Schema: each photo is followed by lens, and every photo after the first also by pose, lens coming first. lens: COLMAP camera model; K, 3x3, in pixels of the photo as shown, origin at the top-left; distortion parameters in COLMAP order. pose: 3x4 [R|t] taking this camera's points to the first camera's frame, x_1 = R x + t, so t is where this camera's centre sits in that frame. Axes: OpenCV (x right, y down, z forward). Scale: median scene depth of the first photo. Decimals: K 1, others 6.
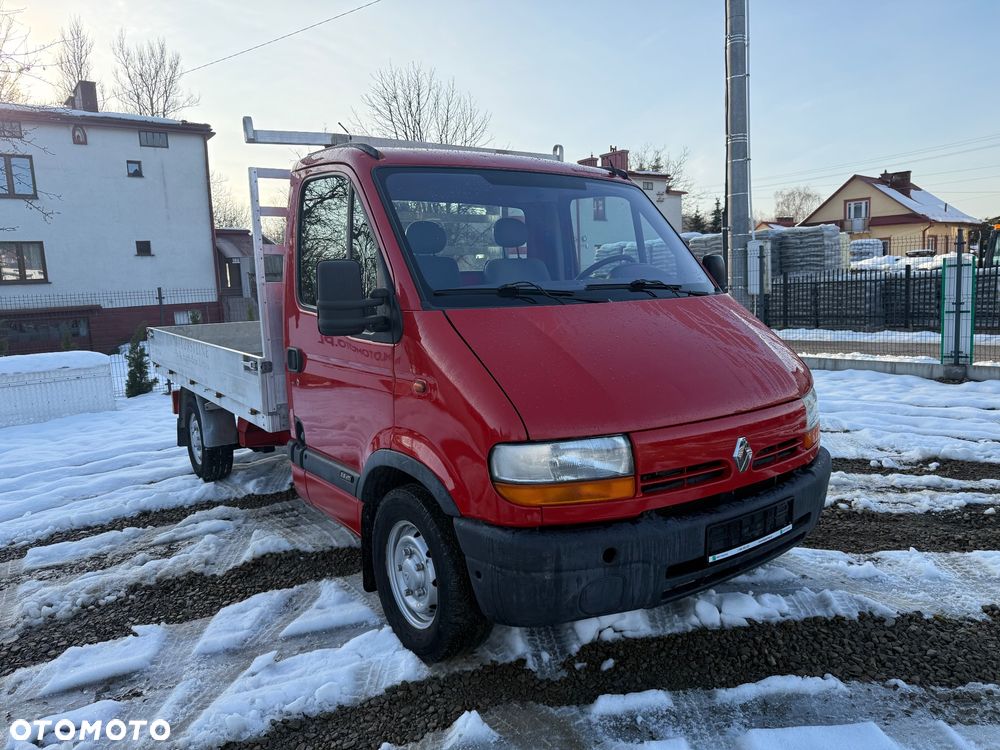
lens RADIAL K [[702.3, 0, 498.2], [0, 702.3, 373.1], [0, 0, 1]] dist [0.026939, -0.031313]
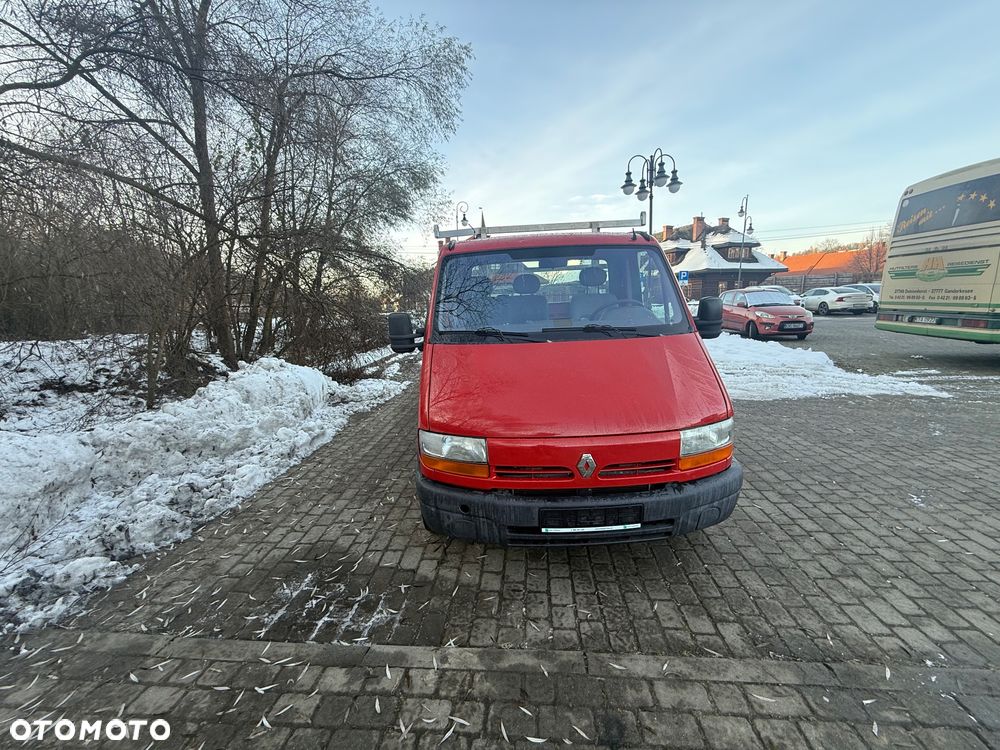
lens RADIAL K [[396.3, 0, 499.2], [0, 396.3, 375.2], [0, 0, 1]] dist [-0.002190, 0.000678]
pose [[0.813742, 0.118622, -0.568993, 0.463613], [-0.055702, 0.990362, 0.126806, -0.109674], [0.578551, -0.071494, 0.812507, 0.210077]]
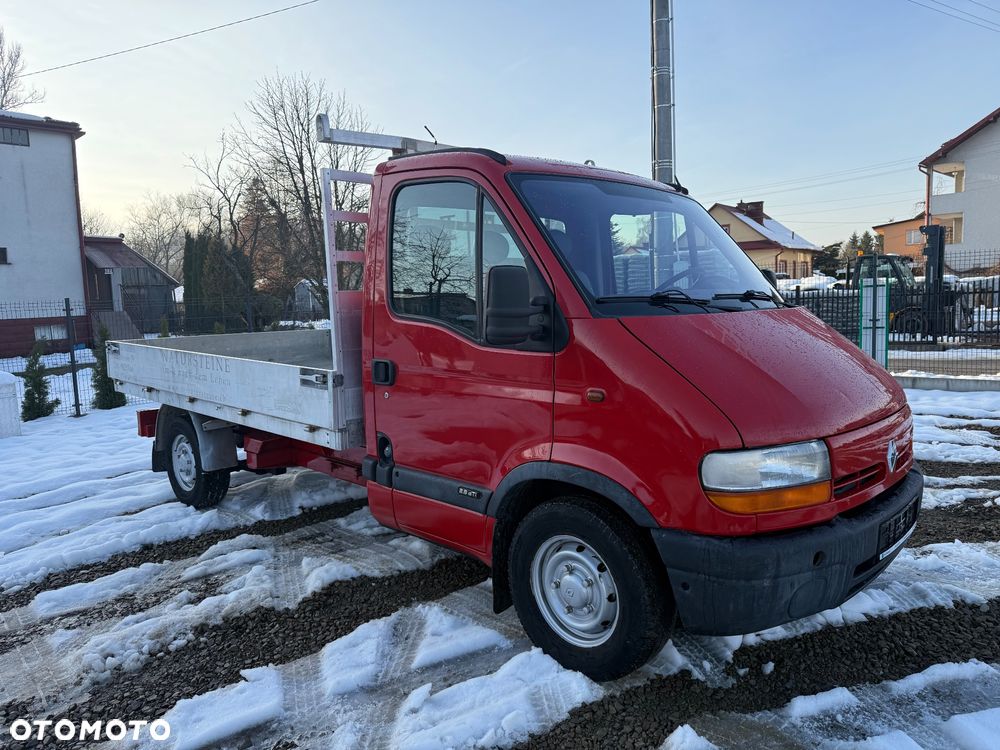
lens RADIAL K [[702.3, 0, 498.2], [0, 702.3, 372.4], [0, 0, 1]] dist [0.026939, -0.031313]
pose [[0.983461, -0.007852, 0.180947, -0.313472], [0.012350, 0.999642, -0.023741, 0.005307], [-0.180696, 0.025583, 0.983206, 0.046378]]
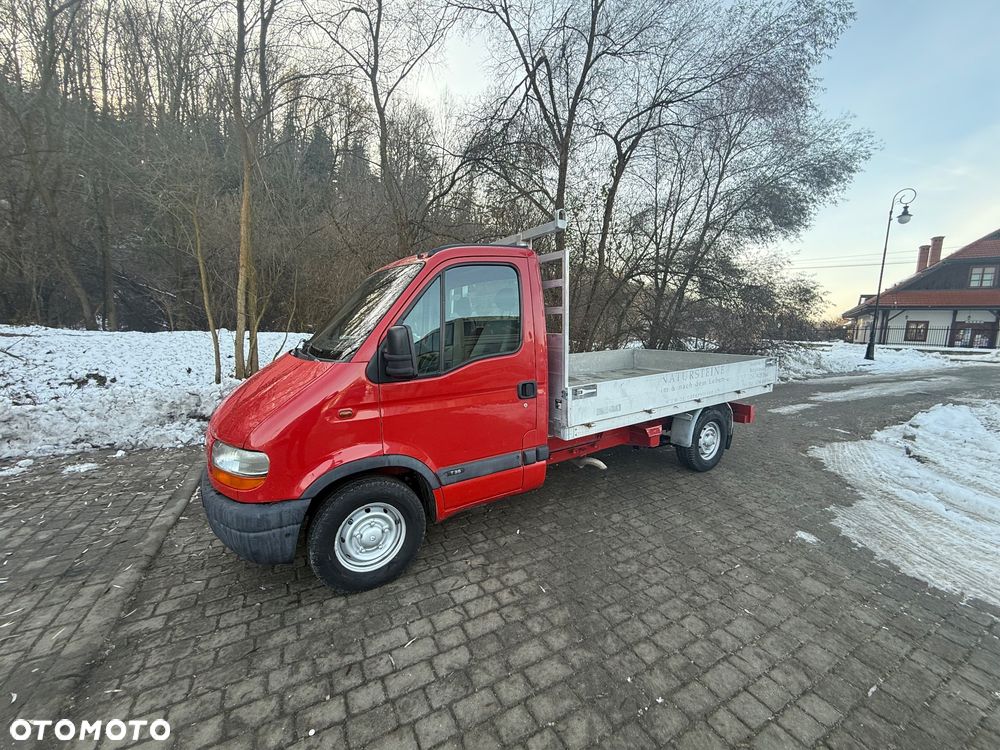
lens RADIAL K [[396.3, 0, 501.4], [0, 396.3, 375.5], [0, 0, 1]] dist [-0.002190, 0.000678]
pose [[-0.049057, 0.165544, -0.984982, 0.952710], [-0.119234, 0.978146, 0.170334, -0.236805], [0.991654, 0.125799, -0.028246, 1.300687]]
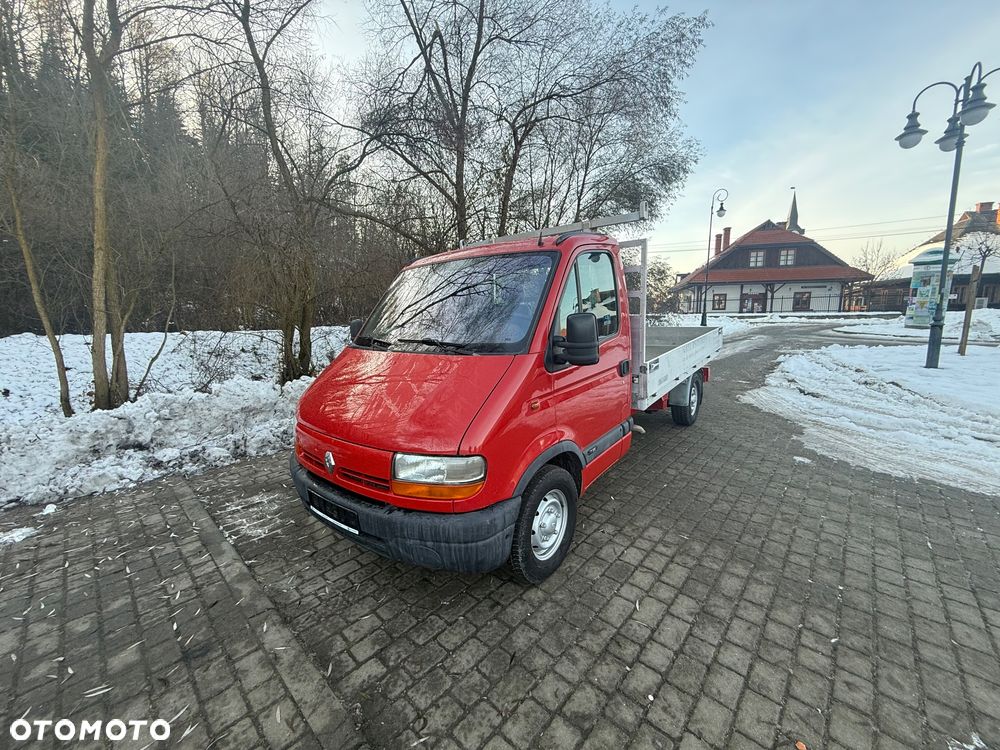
lens RADIAL K [[396.3, 0, 499.2], [0, 396.3, 375.4], [0, 0, 1]] dist [-0.002190, 0.000678]
pose [[0.279767, 0.192976, -0.940474, 0.913212], [-0.085758, 0.980698, 0.175719, -0.190890], [0.956230, 0.031493, 0.290916, 0.810111]]
